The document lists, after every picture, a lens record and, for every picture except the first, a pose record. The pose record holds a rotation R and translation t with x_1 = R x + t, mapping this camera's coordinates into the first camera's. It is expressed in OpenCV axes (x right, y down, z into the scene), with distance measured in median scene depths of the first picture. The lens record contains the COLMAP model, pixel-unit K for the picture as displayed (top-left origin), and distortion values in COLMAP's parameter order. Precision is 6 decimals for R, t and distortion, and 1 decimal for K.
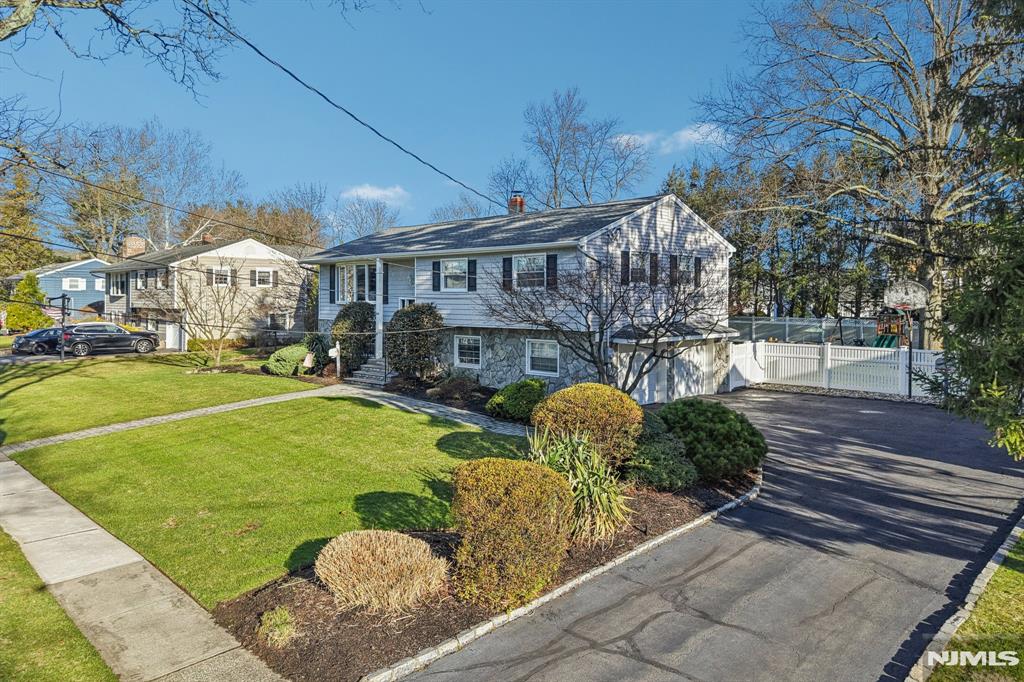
lens RADIAL K [[693.1, 0, 506.9], [0, 693.1, 338.5], [0, 0, 1]] dist [0.002123, -0.008281]
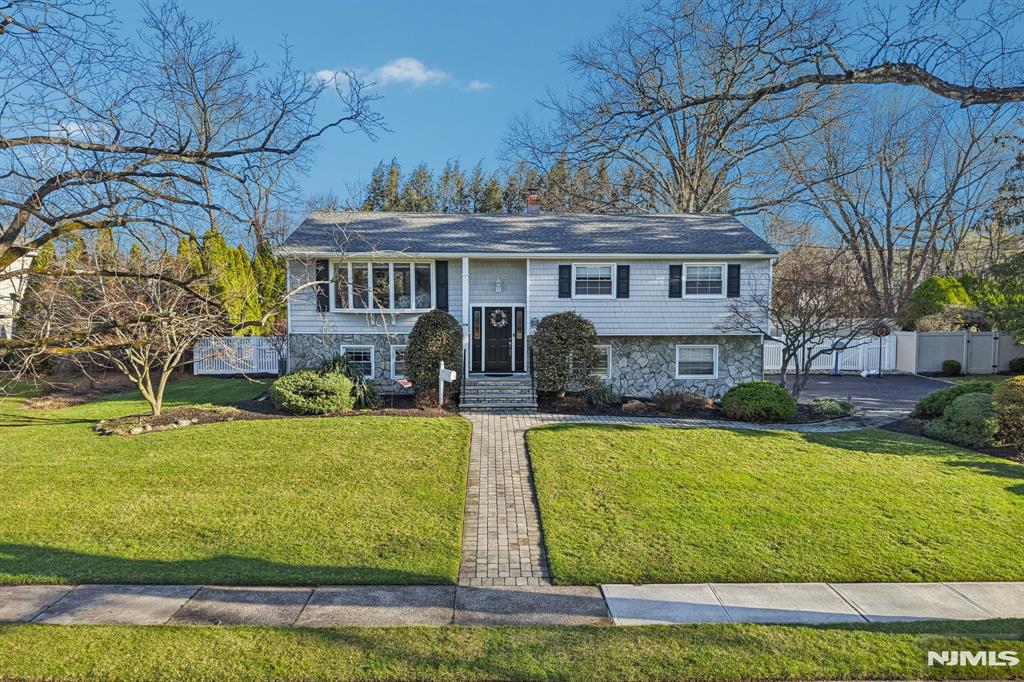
lens RADIAL K [[693.1, 0, 513.5], [0, 693.1, 335.9], [0, 0, 1]] dist [0.002123, -0.008281]
pose [[0.709255, -0.025114, 0.704505, -0.857369], [0.043151, 0.999038, -0.007828, -0.014941], [-0.703630, 0.035952, 0.709656, 0.434957]]
